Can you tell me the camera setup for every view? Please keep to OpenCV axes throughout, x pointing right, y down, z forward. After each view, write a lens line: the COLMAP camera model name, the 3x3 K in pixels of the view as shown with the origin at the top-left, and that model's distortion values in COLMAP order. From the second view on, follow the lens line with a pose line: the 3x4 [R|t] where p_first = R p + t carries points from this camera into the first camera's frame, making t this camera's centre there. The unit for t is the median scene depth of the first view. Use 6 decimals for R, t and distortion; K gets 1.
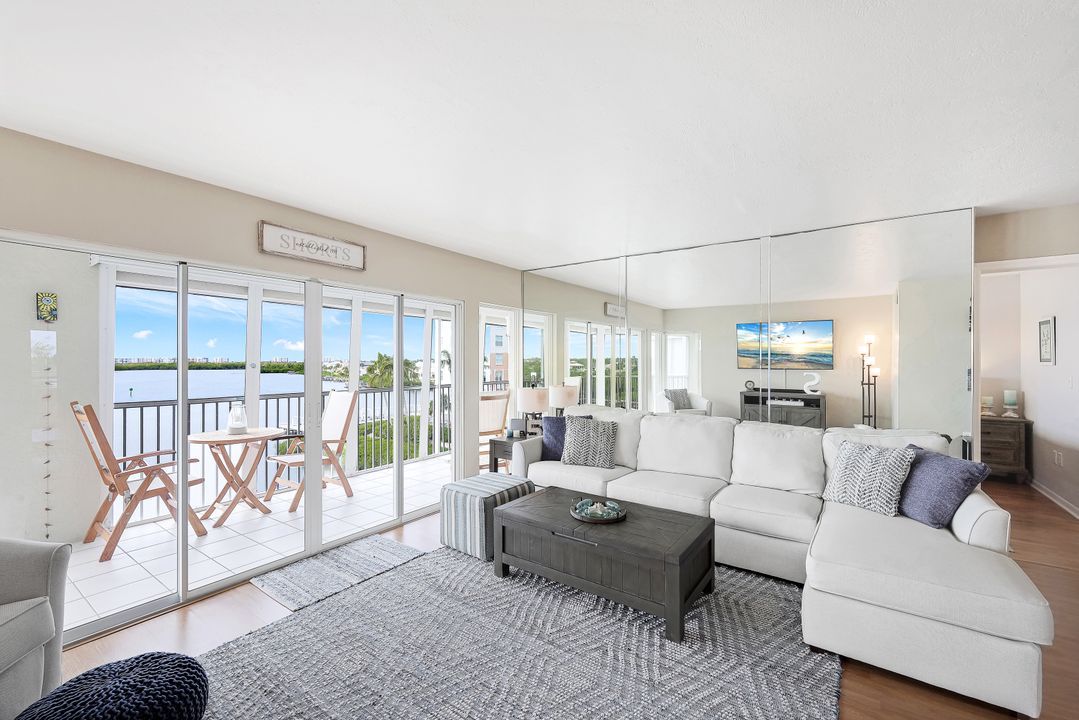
lens RADIAL K [[439.0, 0, 532.1], [0, 439.0, 363.0], [0, 0, 1]] dist [0.000166, -0.000603]
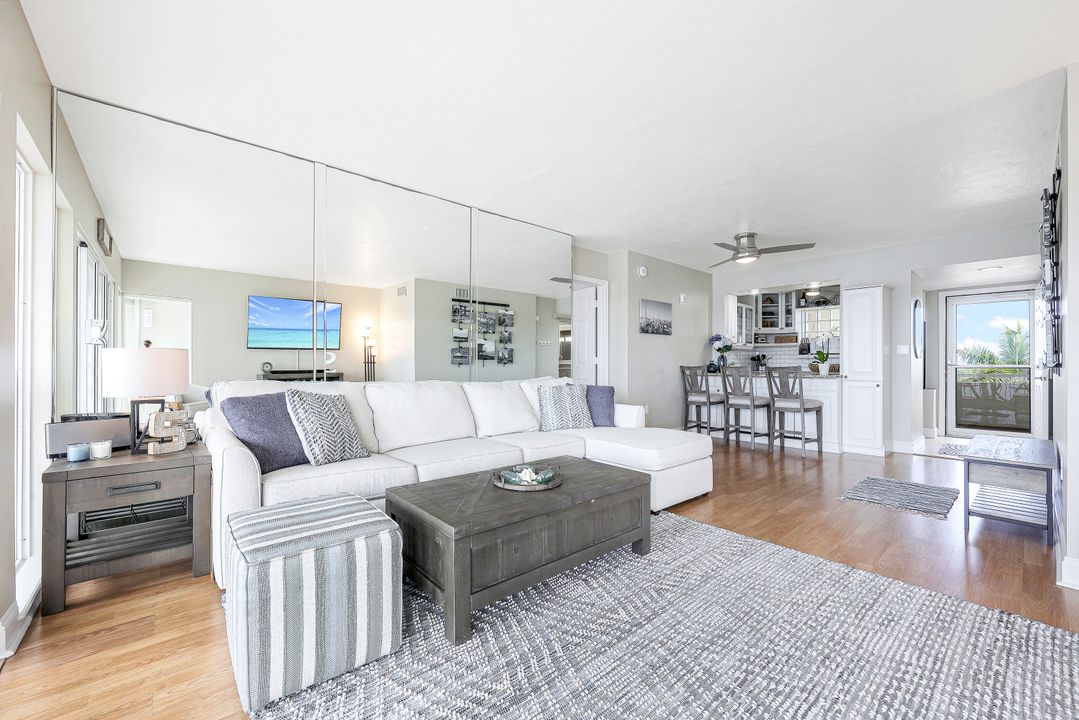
lens RADIAL K [[439.0, 0, 534.6], [0, 439.0, 362.3], [0, 0, 1]] dist [0.000166, -0.000603]
pose [[0.227718, 0.003514, 0.973721, -0.628786], [-0.000324, 0.999994, -0.003533, 0.125256], [-0.973727, 0.000489, 0.227717, 0.796842]]
